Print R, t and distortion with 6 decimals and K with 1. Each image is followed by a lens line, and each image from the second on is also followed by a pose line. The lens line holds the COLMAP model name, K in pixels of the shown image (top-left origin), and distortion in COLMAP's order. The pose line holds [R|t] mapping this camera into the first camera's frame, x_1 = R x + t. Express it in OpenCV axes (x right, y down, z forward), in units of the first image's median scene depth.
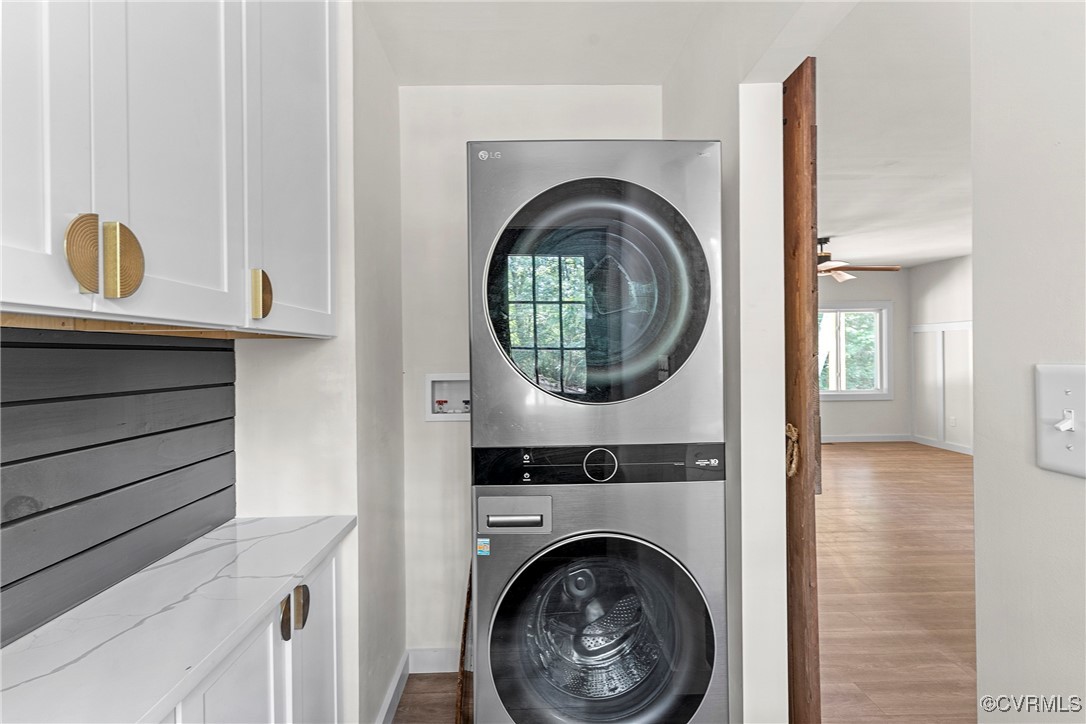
lens RADIAL K [[556.4, 0, 539.6], [0, 556.4, 359.6], [0, 0, 1]] dist [0.000956, 0.000238]
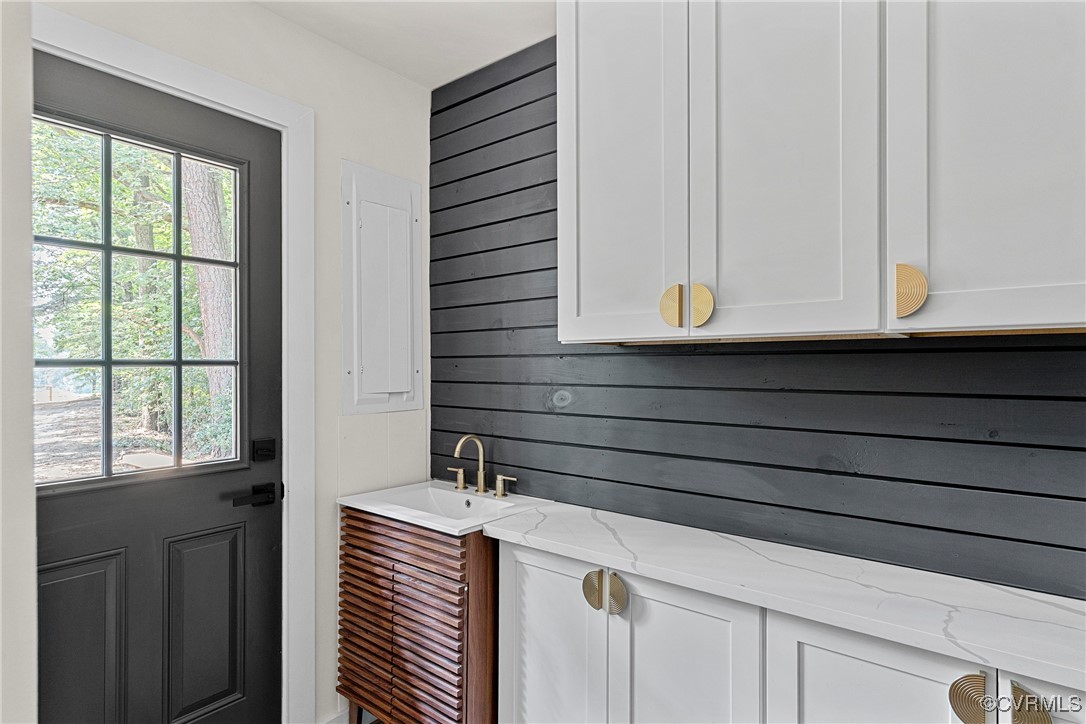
lens RADIAL K [[556.4, 0, 539.6], [0, 556.4, 359.6], [0, 0, 1]] dist [0.000956, 0.000238]
pose [[-0.640374, 0.002291, -0.768060, 0.610641], [-0.000135, 0.999995, 0.003095, -0.010633], [0.768064, 0.002085, -0.640370, 1.212303]]
